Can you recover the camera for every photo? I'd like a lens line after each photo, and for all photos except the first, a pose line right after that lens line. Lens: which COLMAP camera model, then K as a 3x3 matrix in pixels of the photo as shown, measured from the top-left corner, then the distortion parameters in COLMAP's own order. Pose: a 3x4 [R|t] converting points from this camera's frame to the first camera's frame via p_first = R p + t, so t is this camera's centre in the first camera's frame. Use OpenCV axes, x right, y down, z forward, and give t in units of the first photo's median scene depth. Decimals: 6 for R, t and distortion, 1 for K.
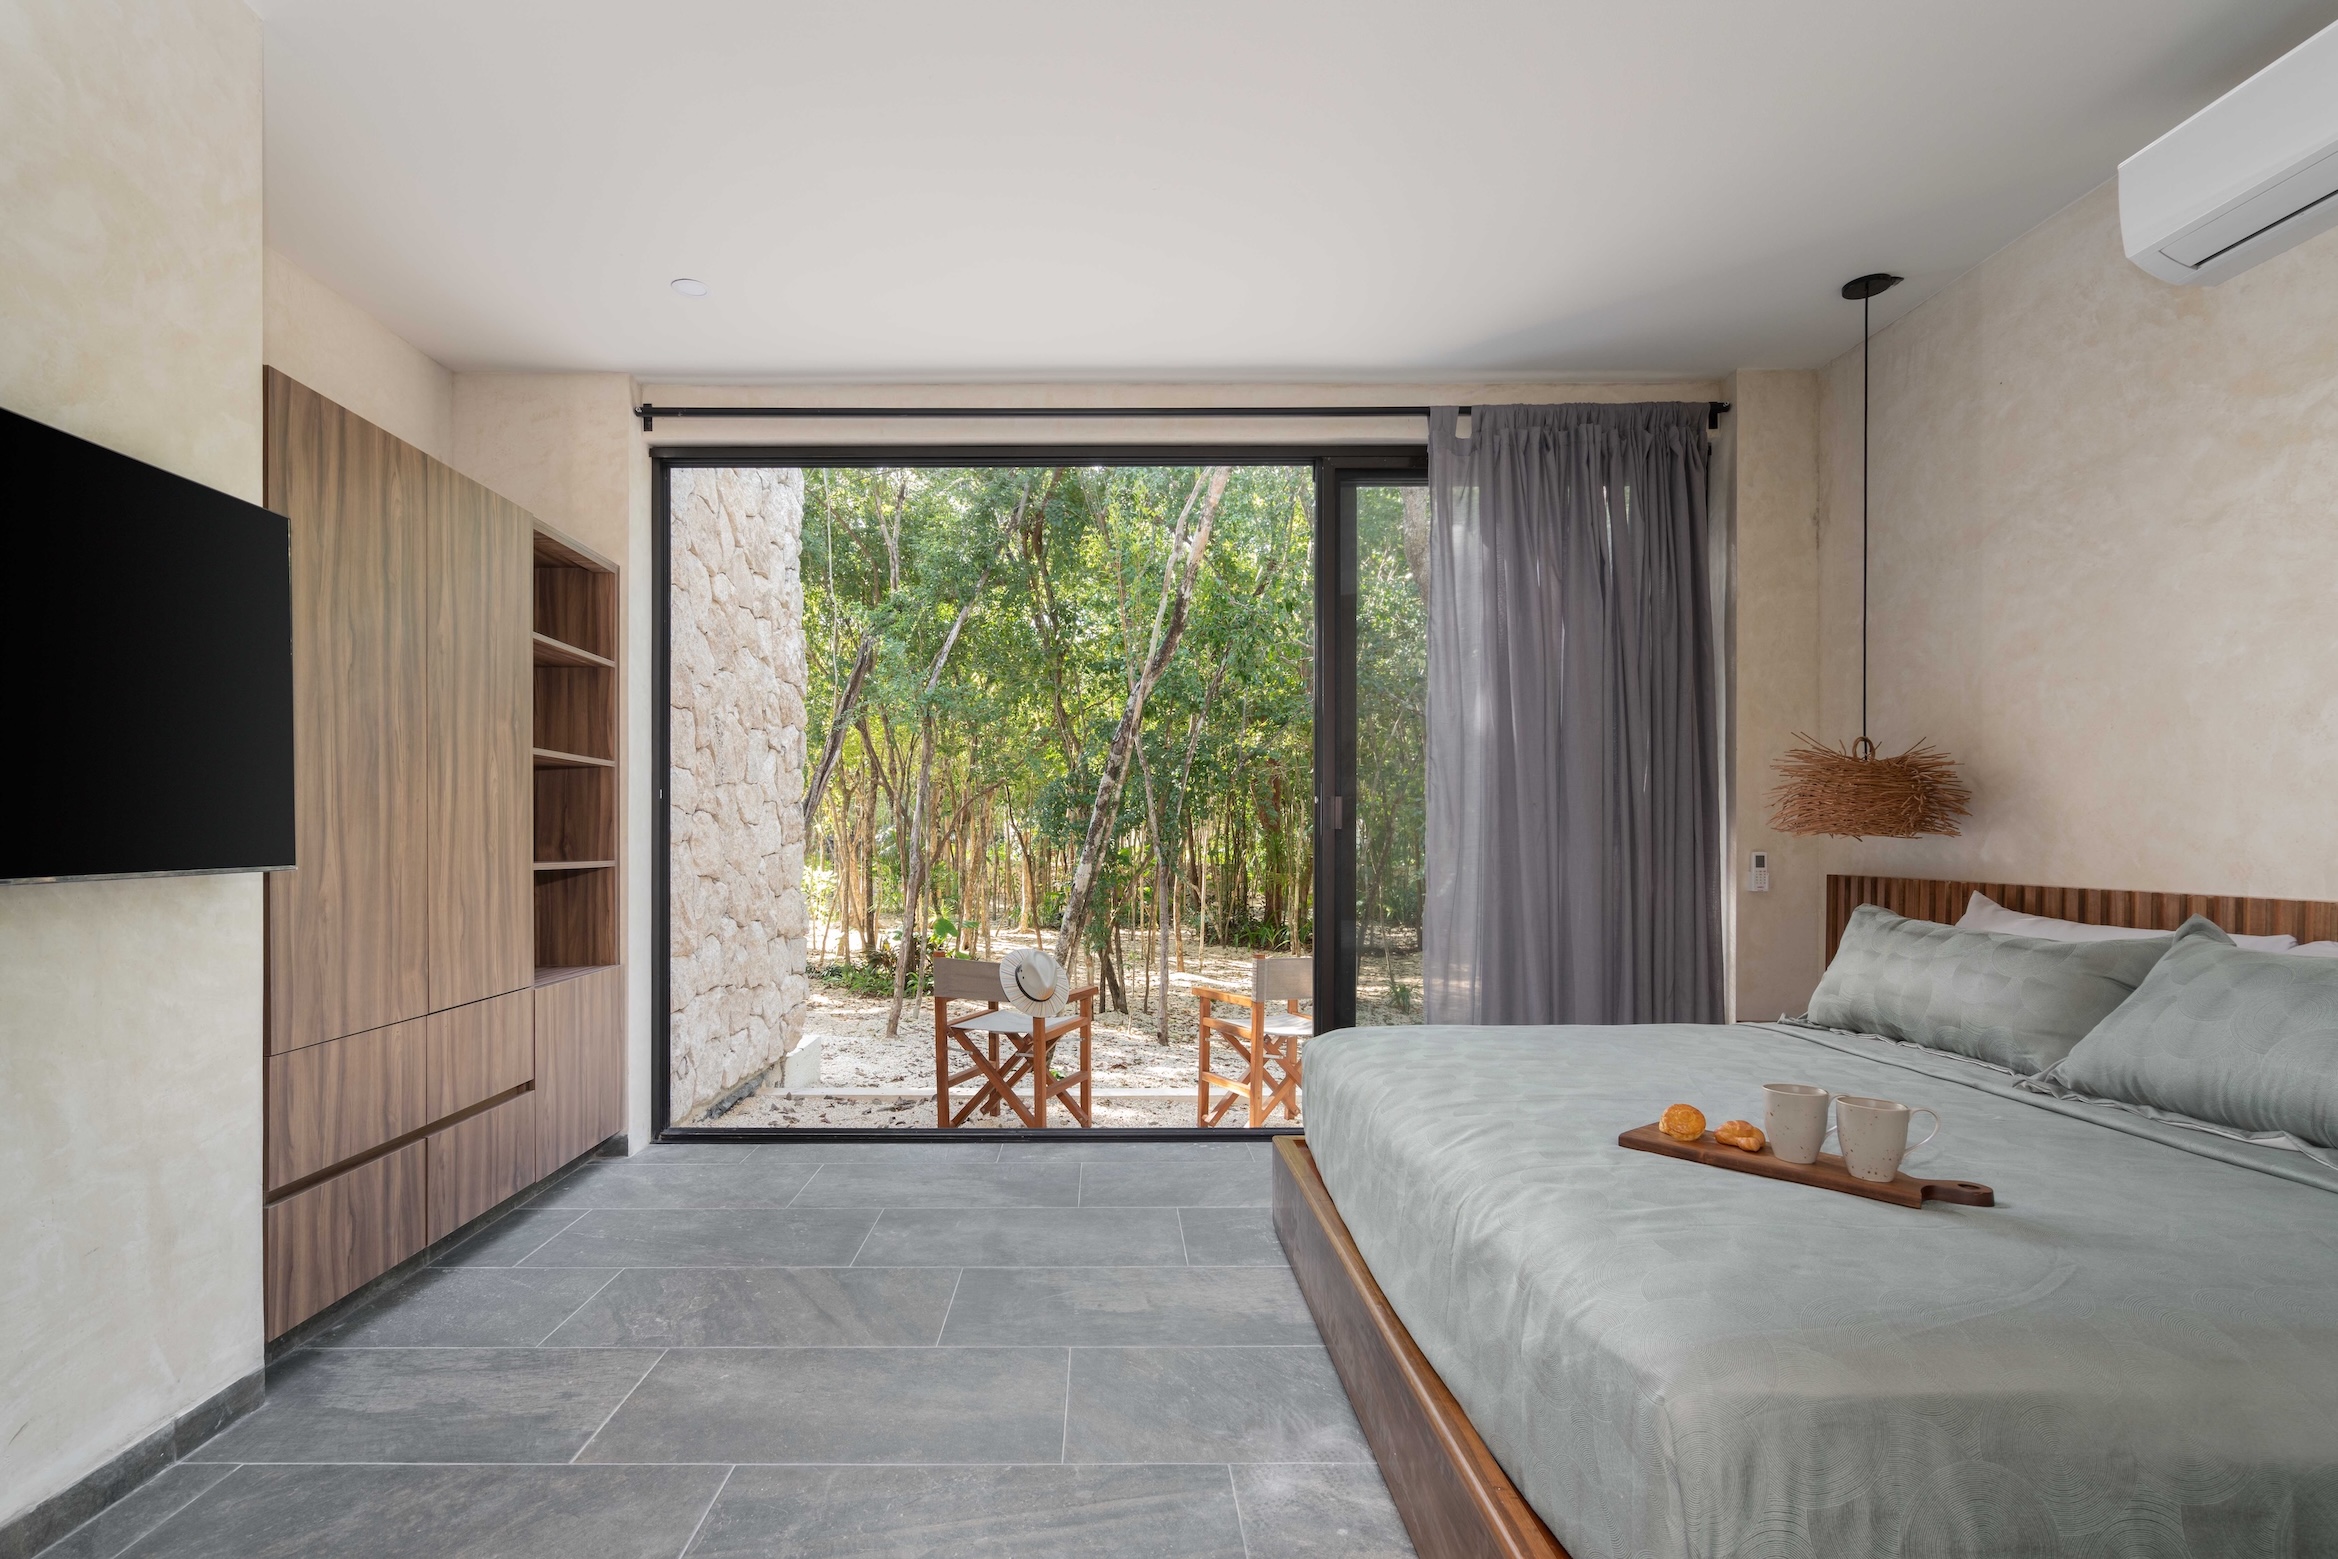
lens RADIAL K [[1092.8, 0, 1094.6], [0, 1092.8, 831.5], [0, 0, 1]] dist [0.000658, 0.000102]
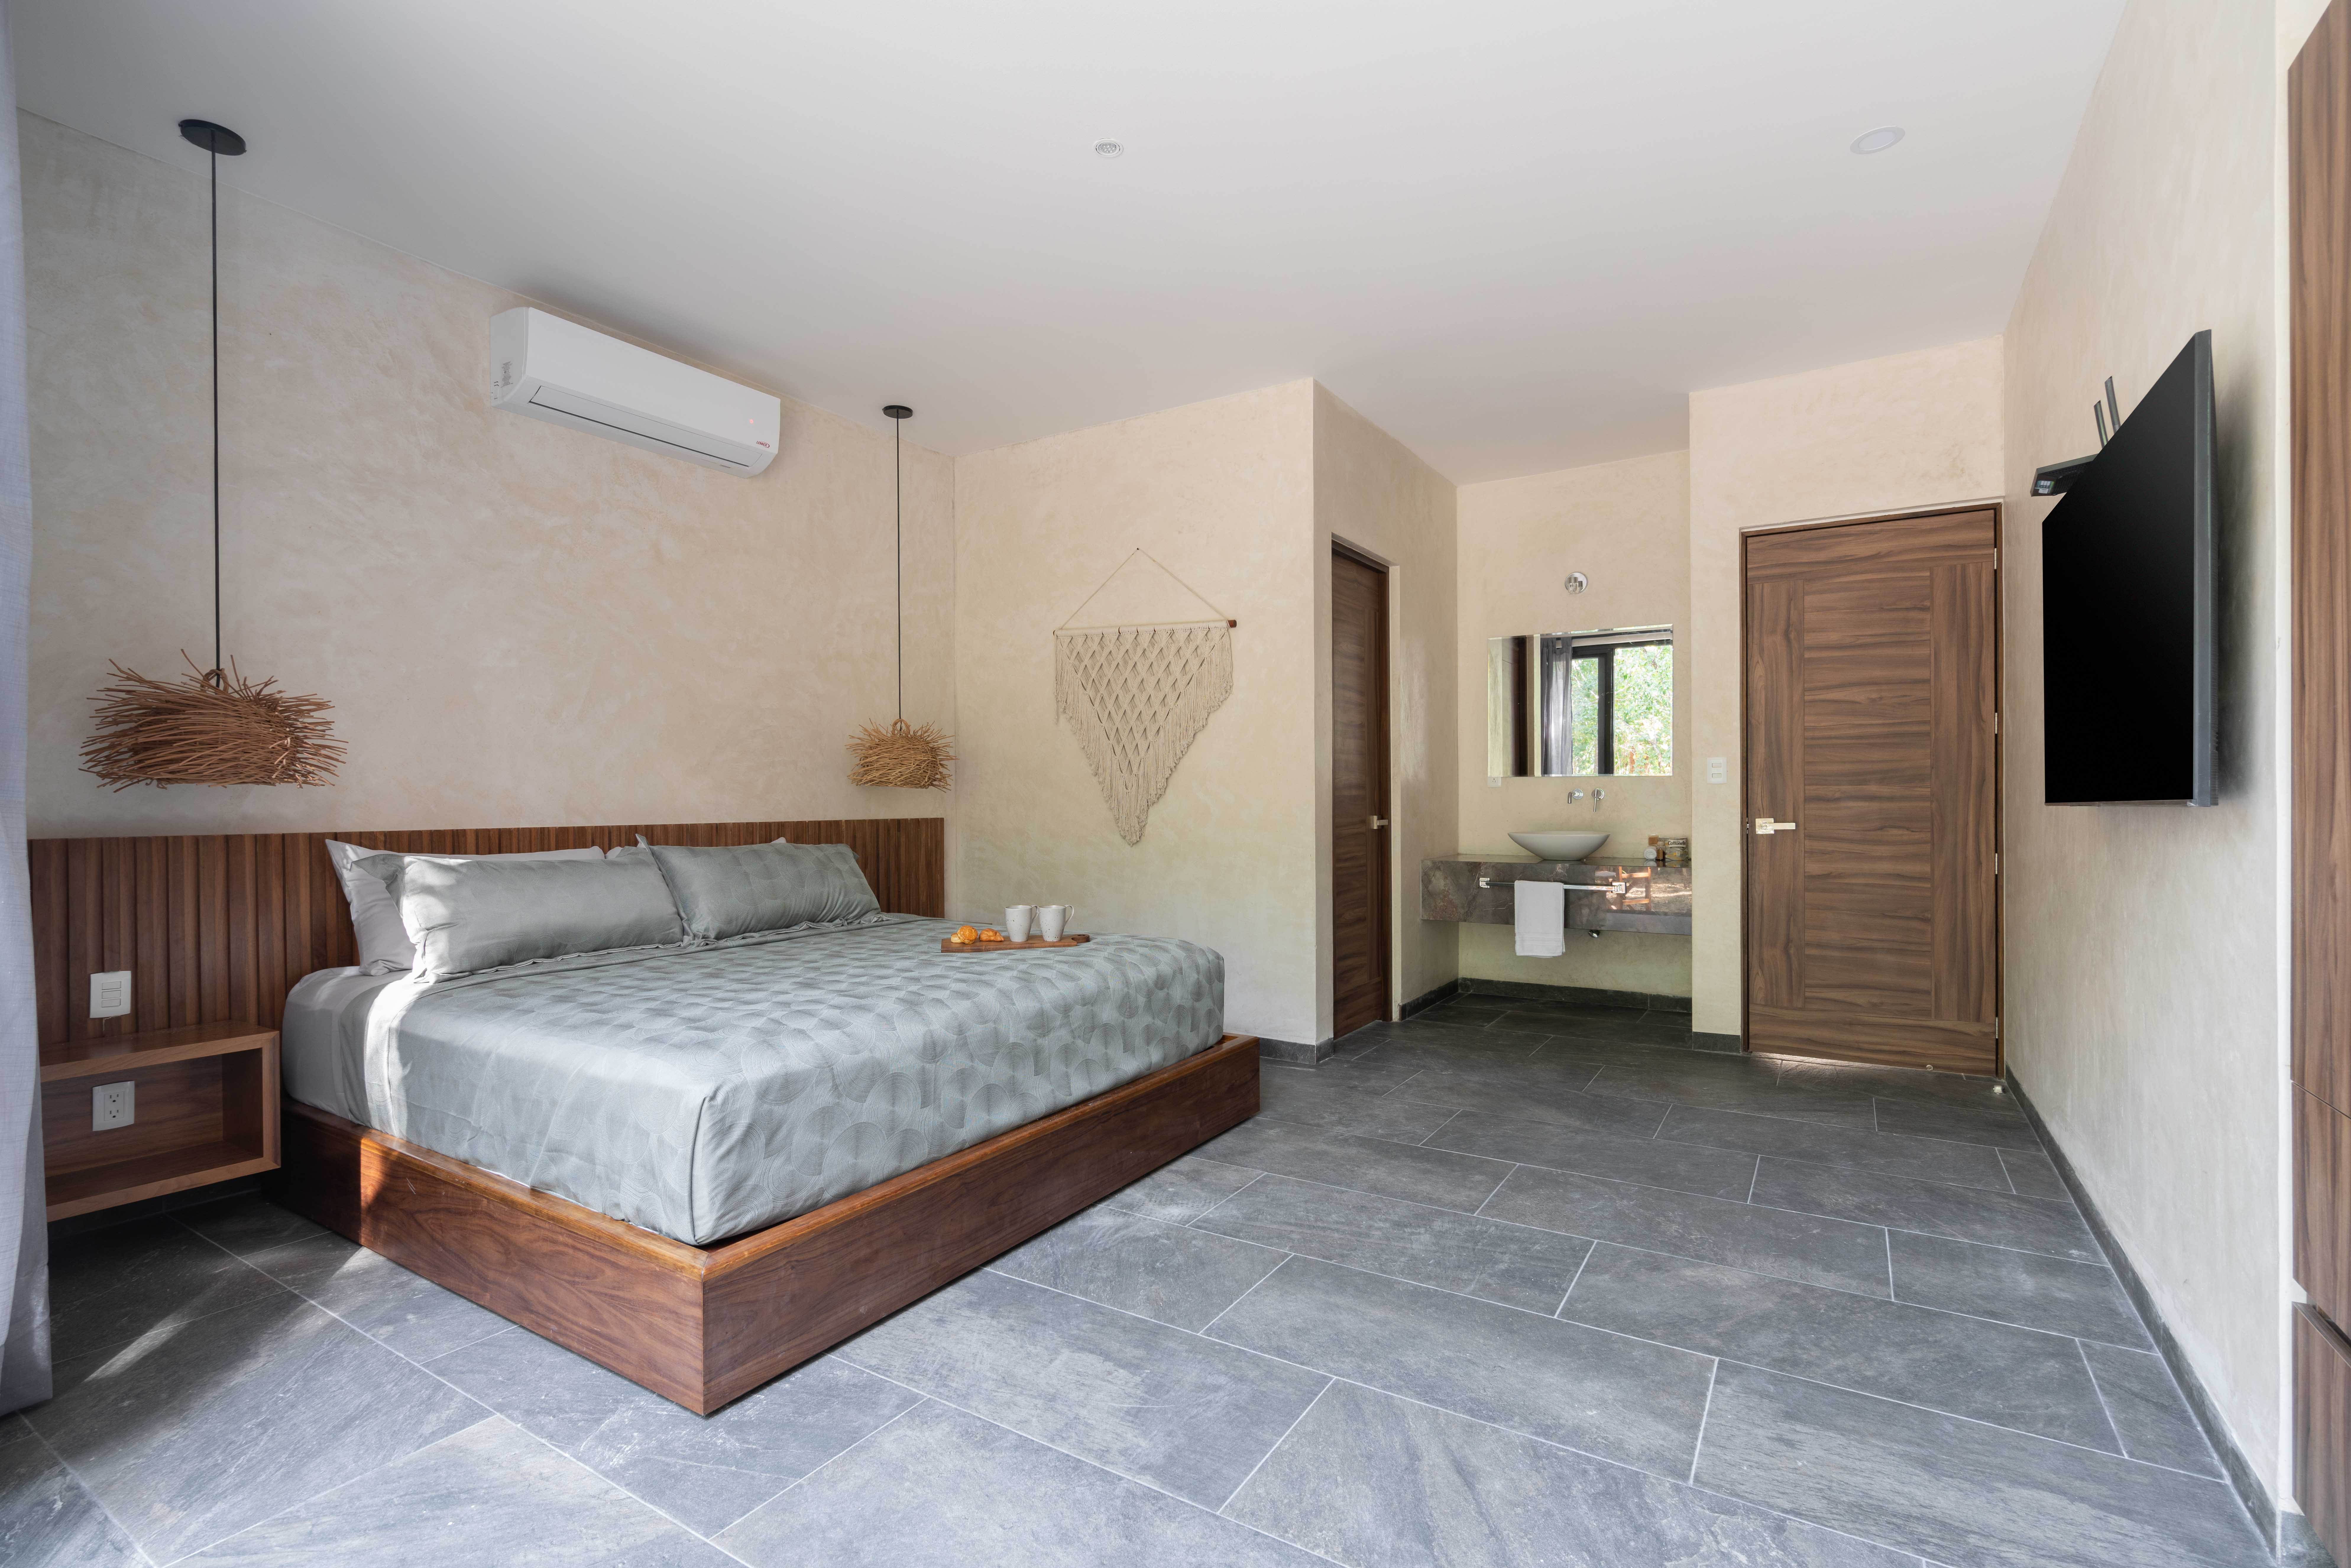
lens RADIAL K [[1076.4, 0, 1136.4], [0, 1076.4, 808.4], [0, 0, 1]] dist [0.000194, 0.000221]
pose [[-0.839727, 0.000782, 0.543008, -0.513708], [0.004194, 0.999978, 0.005046, 0.030652], [-0.542993, 0.006515, -0.839712, 1.954746]]
